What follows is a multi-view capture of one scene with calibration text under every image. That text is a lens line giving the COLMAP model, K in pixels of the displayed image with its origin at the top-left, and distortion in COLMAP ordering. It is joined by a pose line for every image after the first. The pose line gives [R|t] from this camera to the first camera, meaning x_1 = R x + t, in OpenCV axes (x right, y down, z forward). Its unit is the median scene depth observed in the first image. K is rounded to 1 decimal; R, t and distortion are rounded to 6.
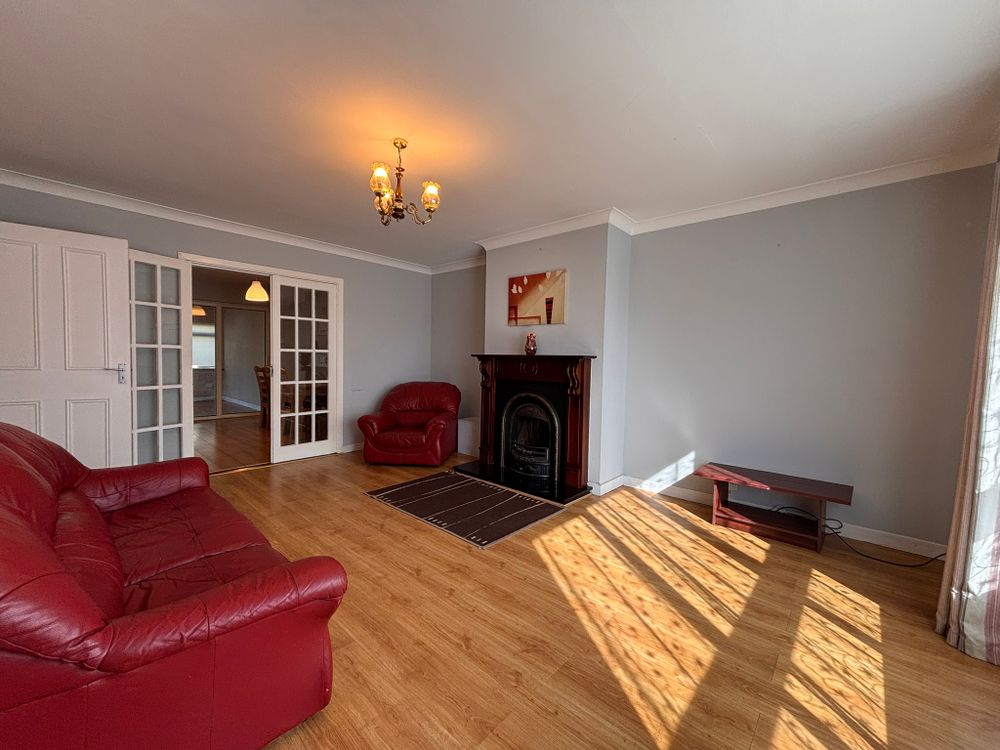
lens RADIAL K [[402.2, 0, 503.8], [0, 402.2, 377.5], [0, 0, 1]] dist [-0.000726, -0.000449]
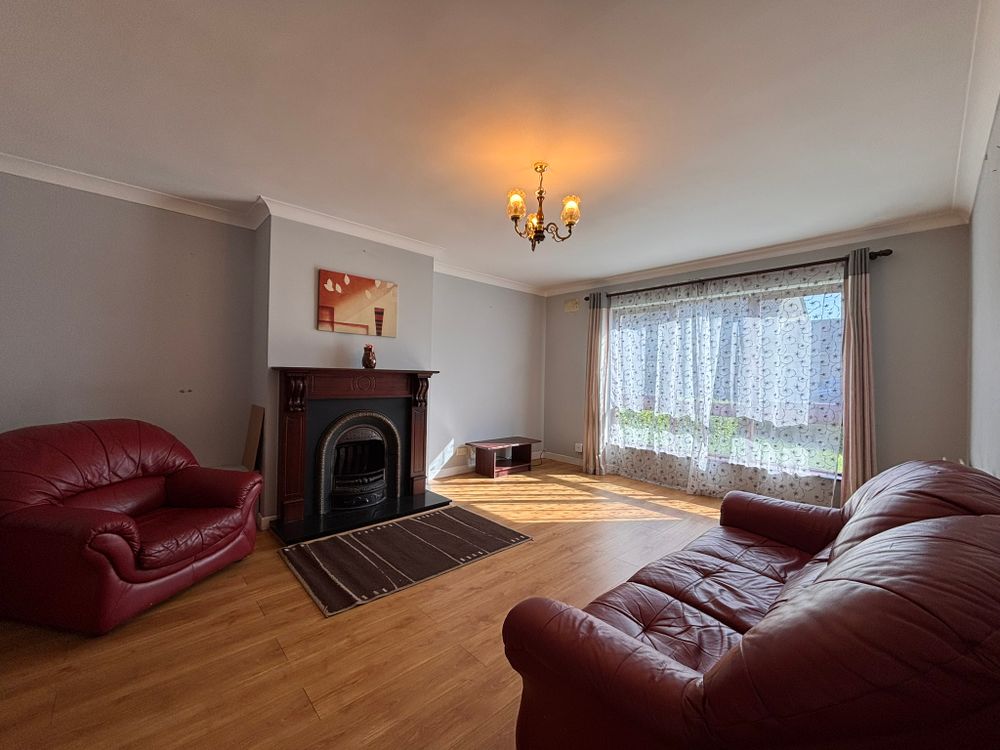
lens RADIAL K [[402.2, 0, 503.8], [0, 402.2, 377.5], [0, 0, 1]] dist [-0.000726, -0.000449]
pose [[0.081032, -0.026929, 0.996348, -0.887287], [0.025337, 0.999368, 0.024950, -0.058054], [-0.996389, 0.023222, 0.081663, 0.707772]]
